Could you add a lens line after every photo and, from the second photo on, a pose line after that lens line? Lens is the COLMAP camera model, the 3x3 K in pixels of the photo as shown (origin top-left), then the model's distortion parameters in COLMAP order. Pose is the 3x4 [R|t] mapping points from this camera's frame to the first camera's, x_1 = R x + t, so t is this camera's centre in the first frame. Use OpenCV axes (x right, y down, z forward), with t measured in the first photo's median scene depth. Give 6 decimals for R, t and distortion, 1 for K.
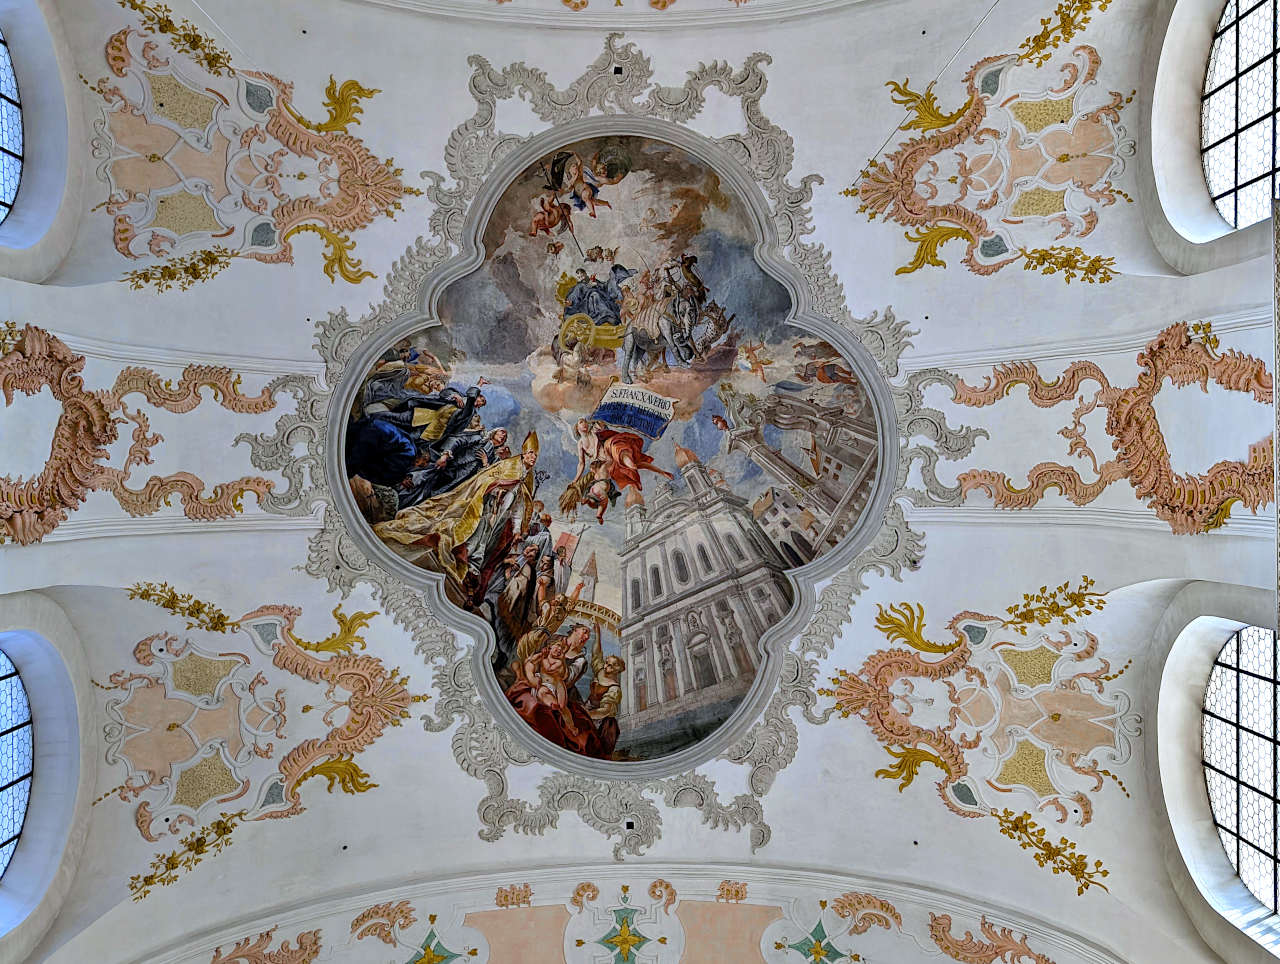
lens RADIAL K [[1162.4, 0, 640.0], [0, 1162.4, 482.0], [0, 0, 1]] dist [0.018139, 0.002189]
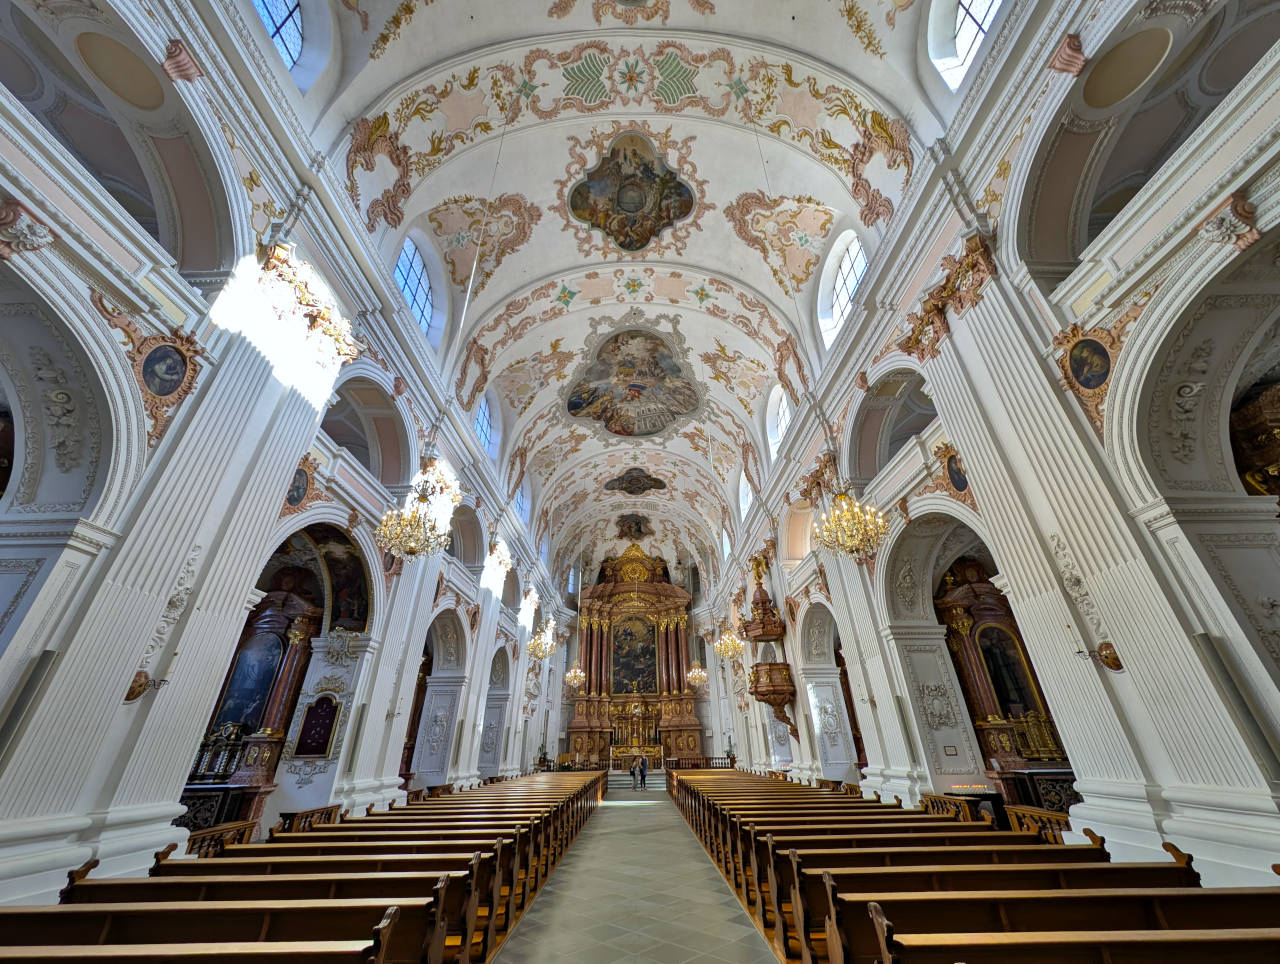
lens RADIAL K [[471.1, 0, 640.0], [0, 471.1, 482.0], [0, 0, 1]] dist [-0.000171, -0.007110]
pose [[0.999807, 0.018714, 0.006033, -0.002660], [-0.014643, 0.503825, 0.863682, -1.242942], [0.013124, -0.863603, 0.504001, -0.050731]]
